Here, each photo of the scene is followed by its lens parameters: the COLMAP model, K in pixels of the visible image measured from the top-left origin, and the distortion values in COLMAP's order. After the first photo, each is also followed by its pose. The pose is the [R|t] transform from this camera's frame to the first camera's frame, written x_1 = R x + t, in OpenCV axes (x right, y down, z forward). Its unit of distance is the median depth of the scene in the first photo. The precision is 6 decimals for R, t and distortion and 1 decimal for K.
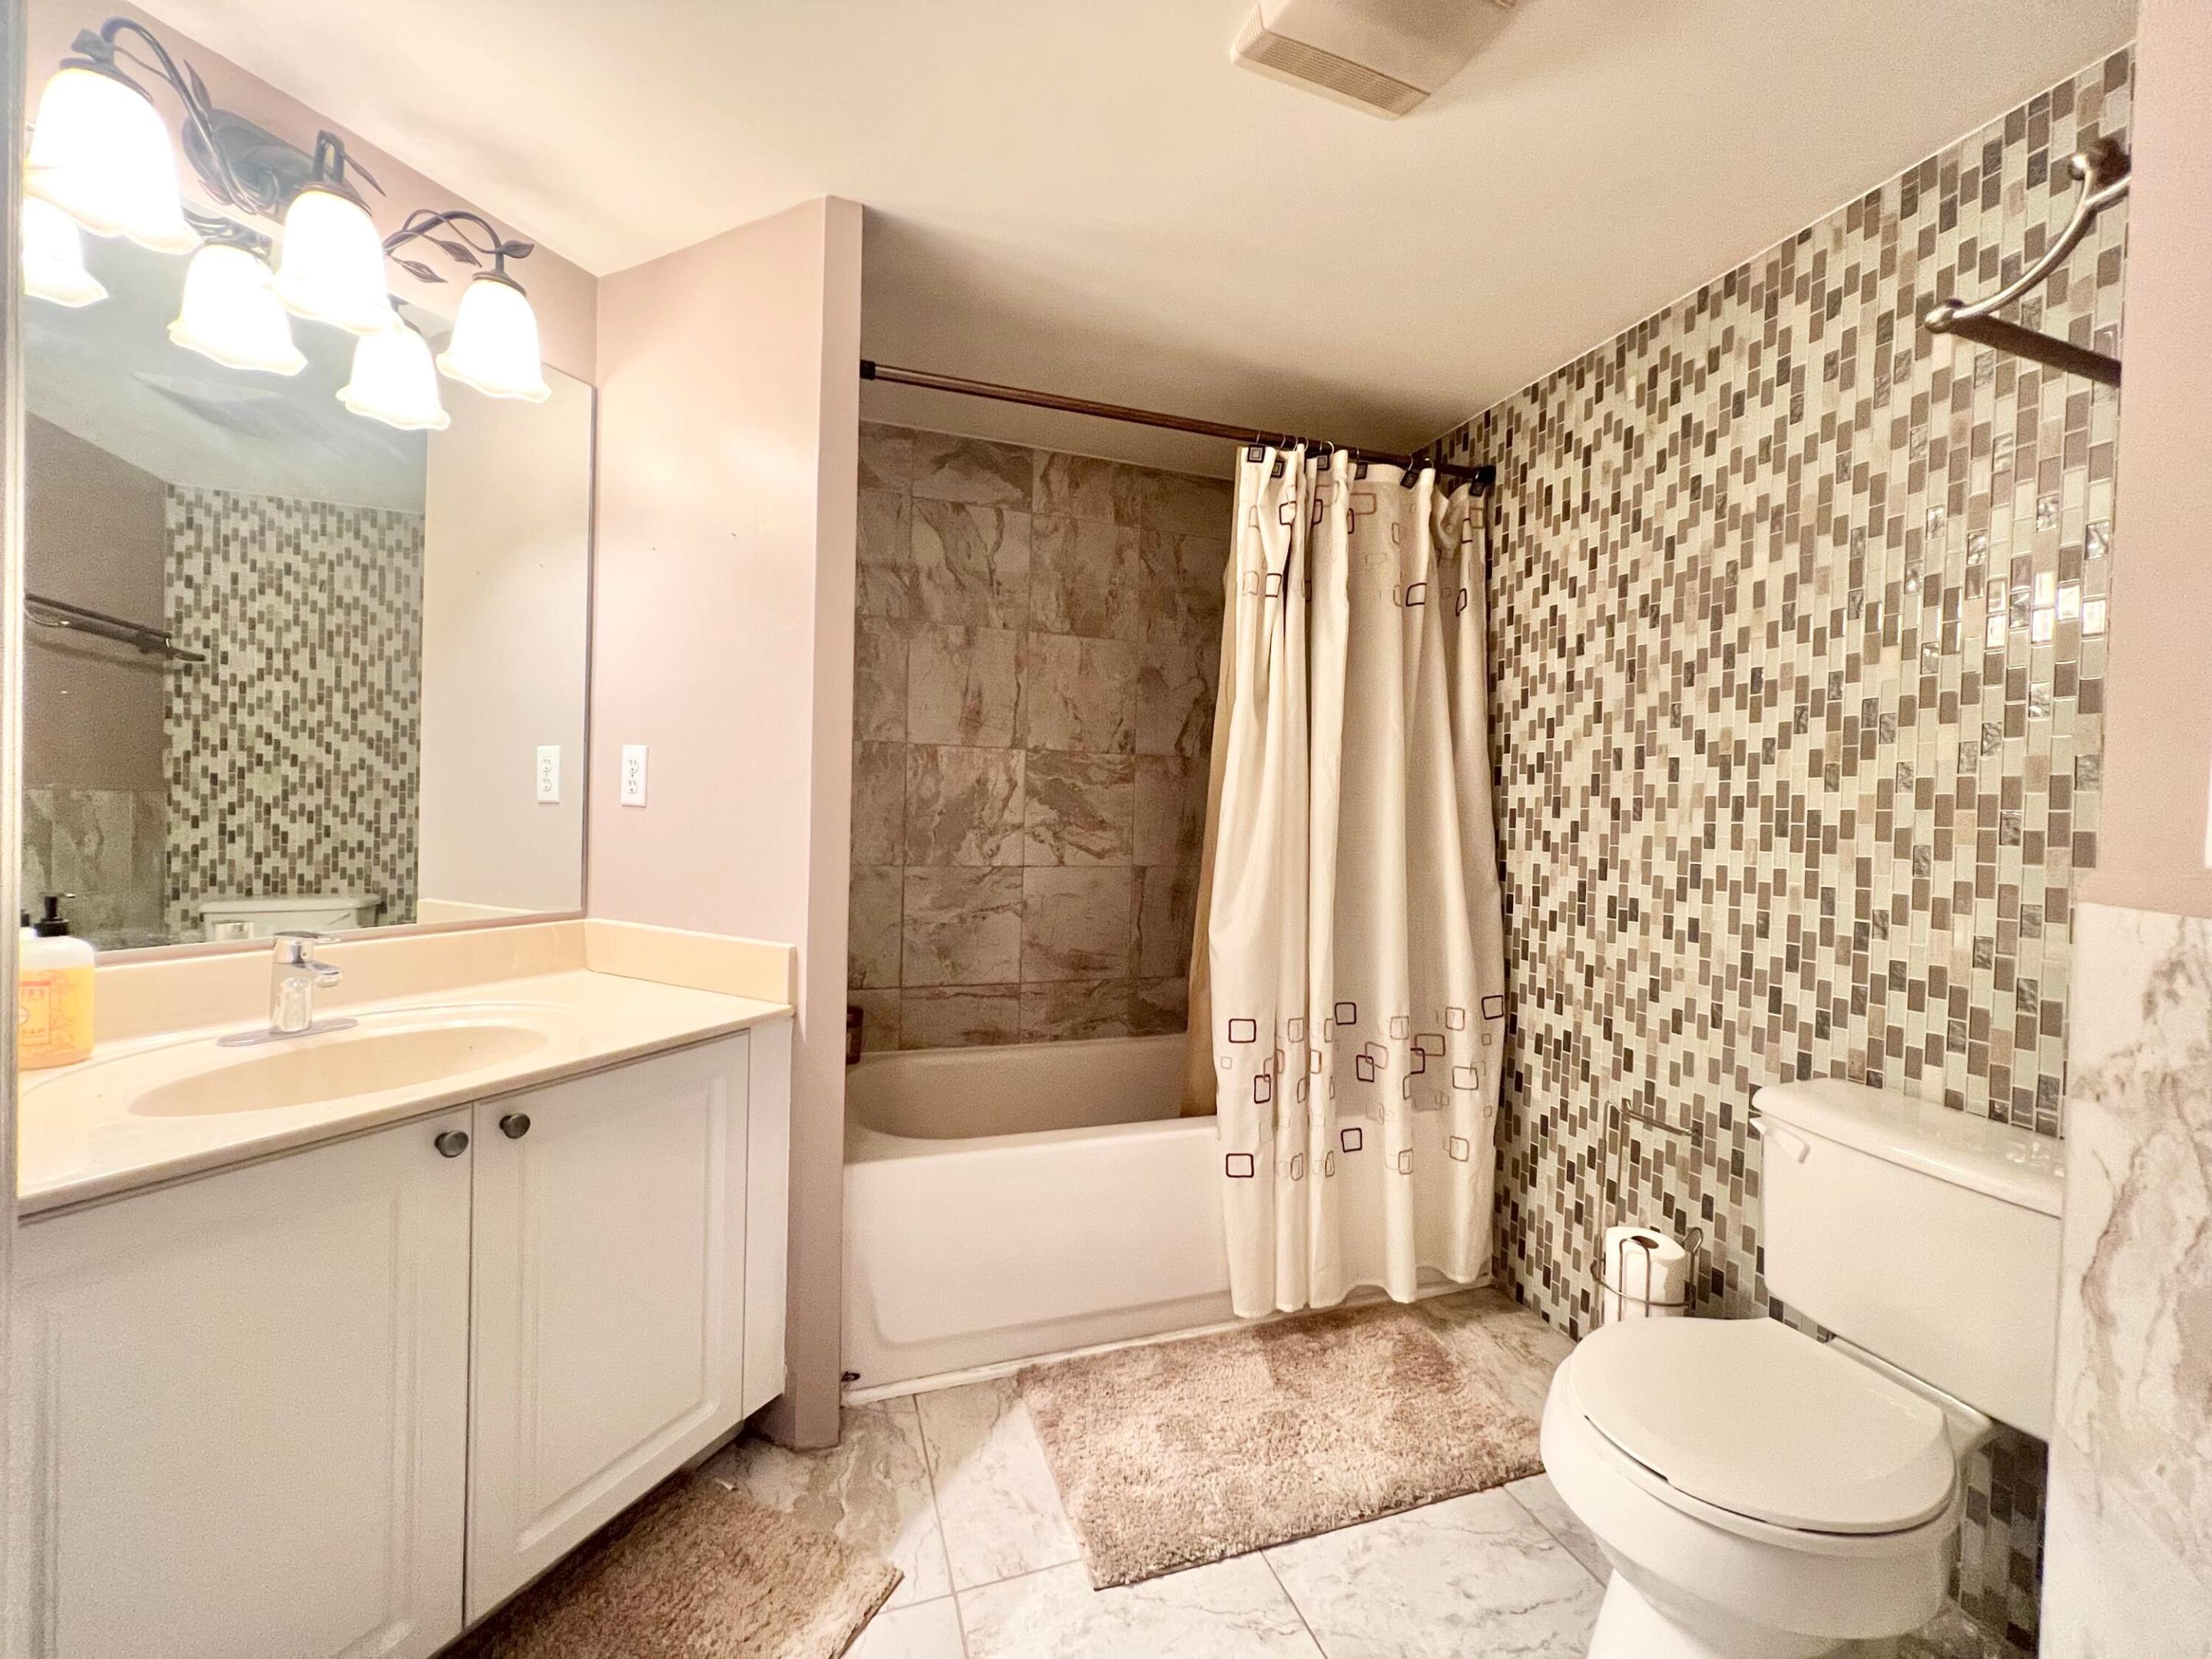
lens RADIAL K [[889.8, 0, 1100.6], [0, 889.8, 827.5], [0, 0, 1]] dist [-0.002154, 0.000002]
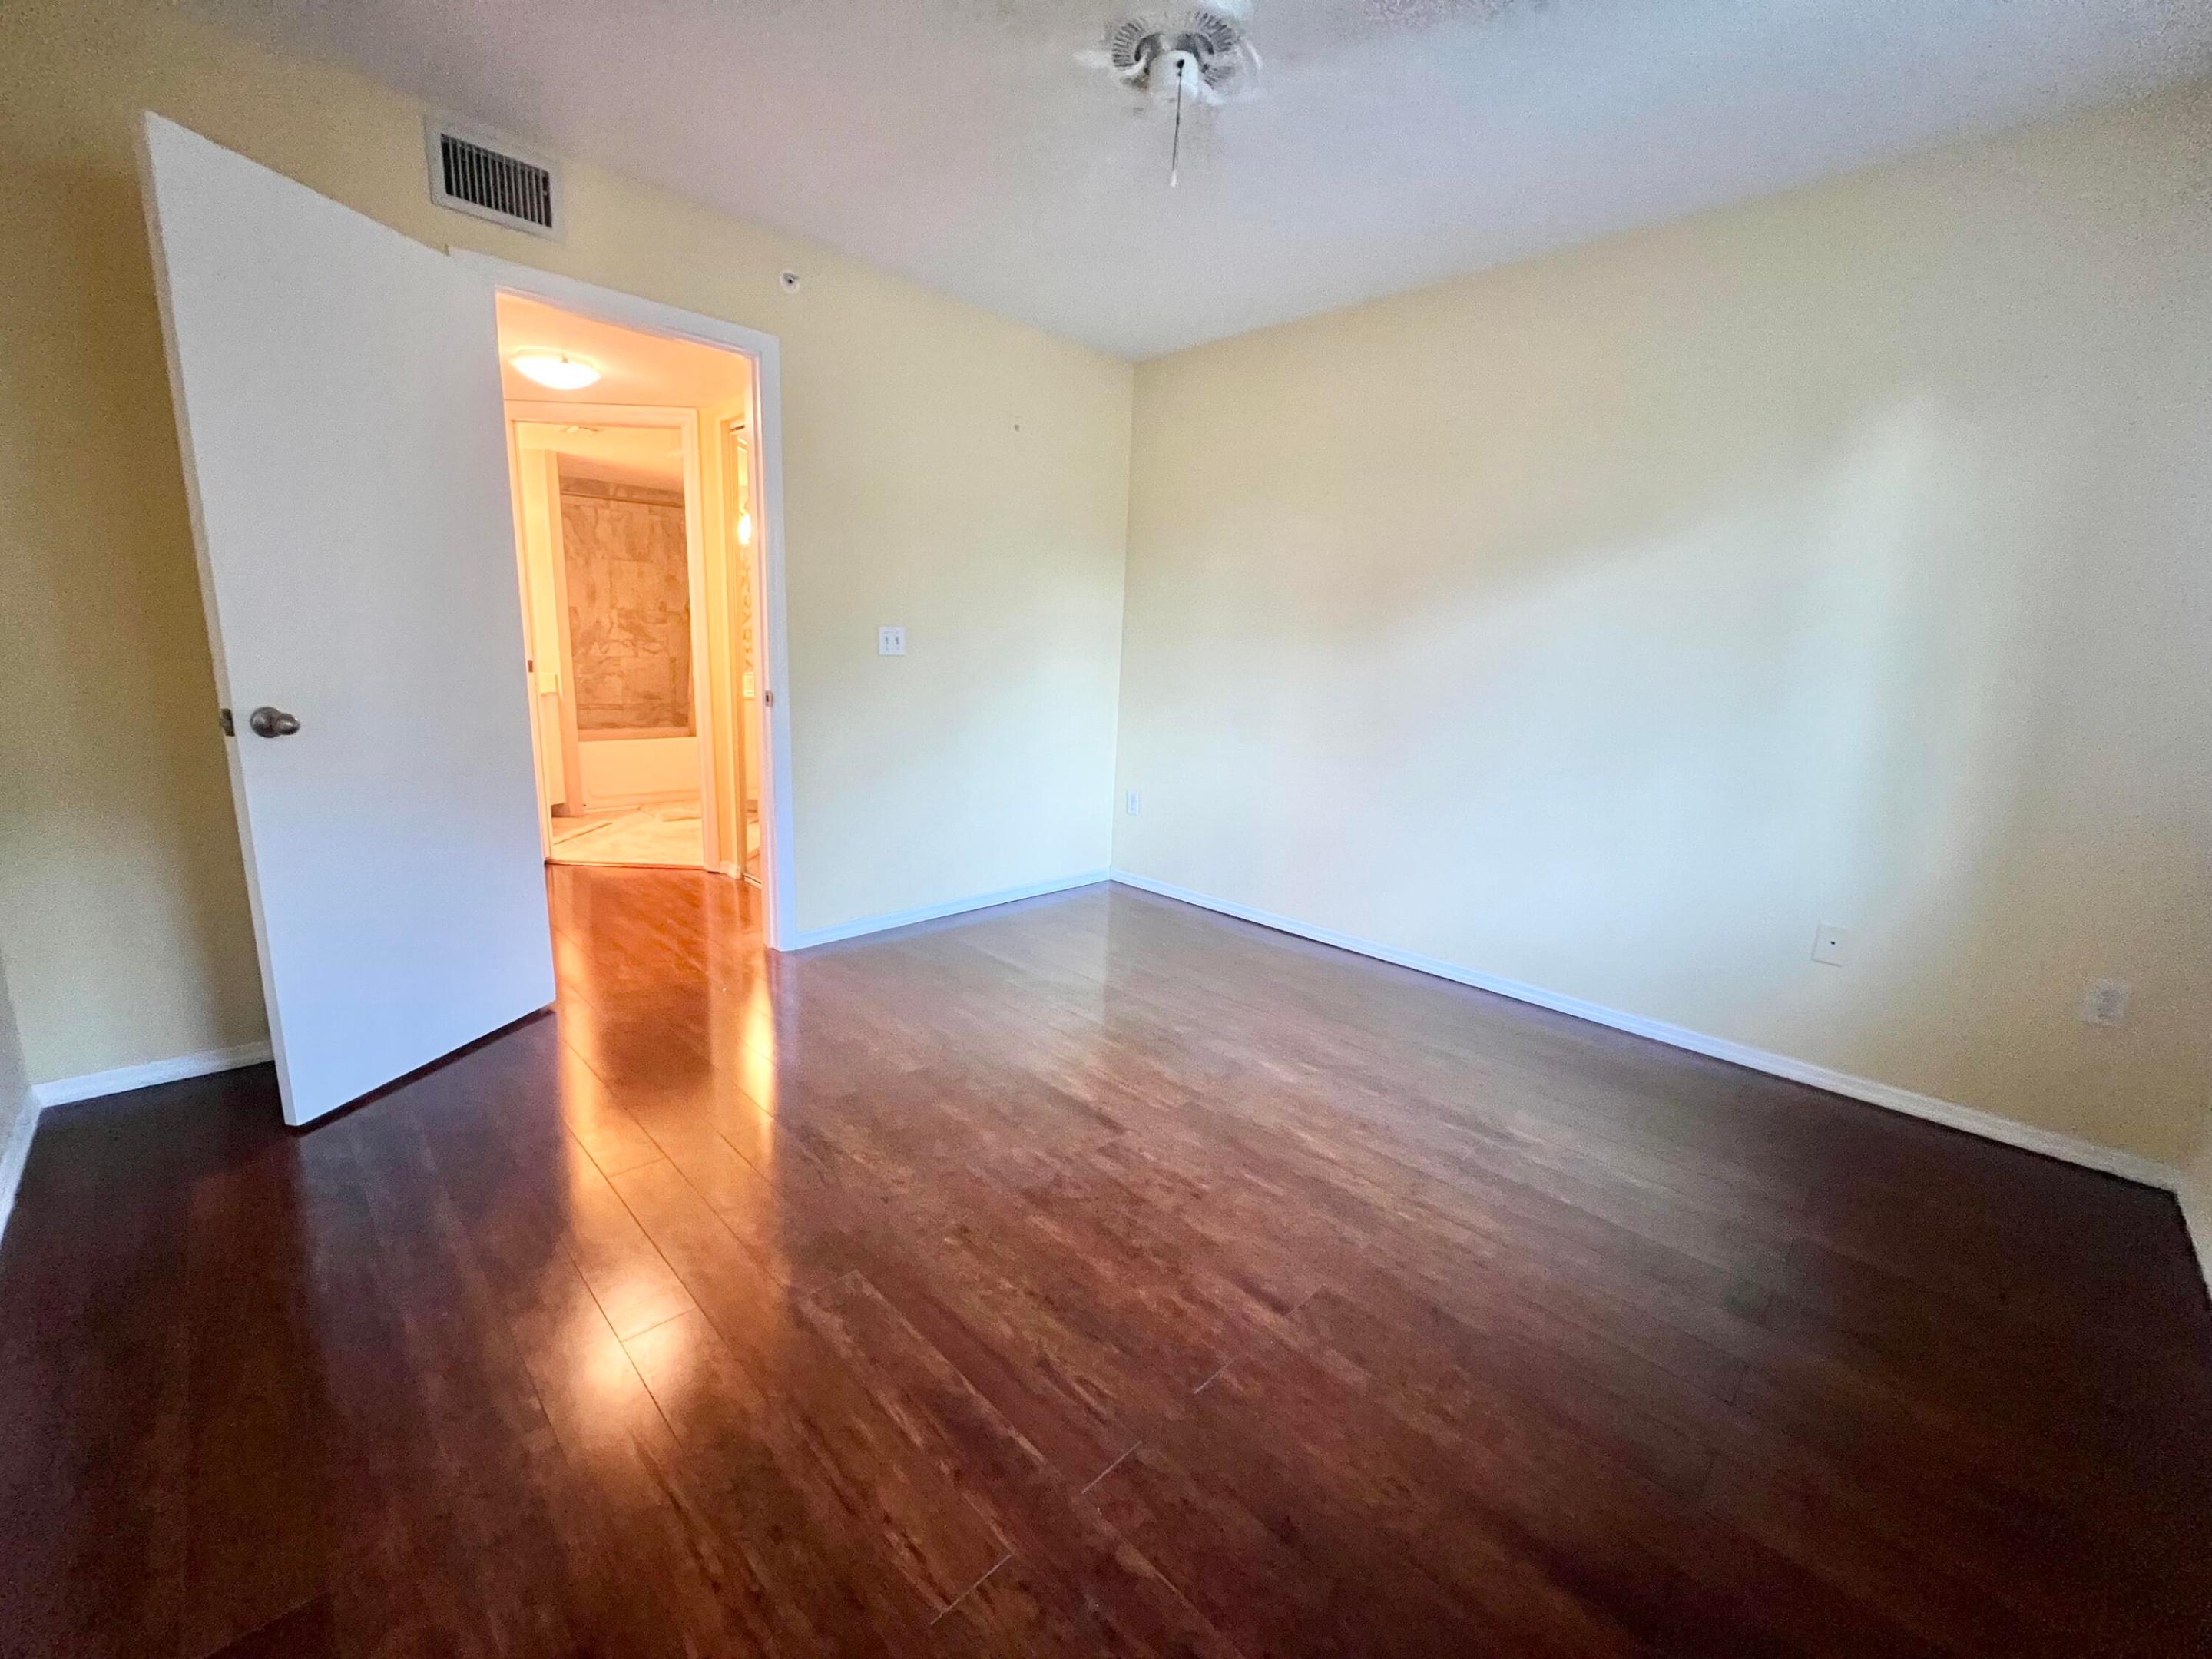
lens RADIAL K [[885.1, 0, 1101.1], [0, 885.1, 828.5], [0, 0, 1]] dist [-0.000080, 0.000138]
pose [[0.906765, -0.072497, 0.415358, 0.070791], [-0.012858, 0.979894, 0.199102, 0.003394], [-0.421441, -0.185880, 0.887601, -1.871022]]
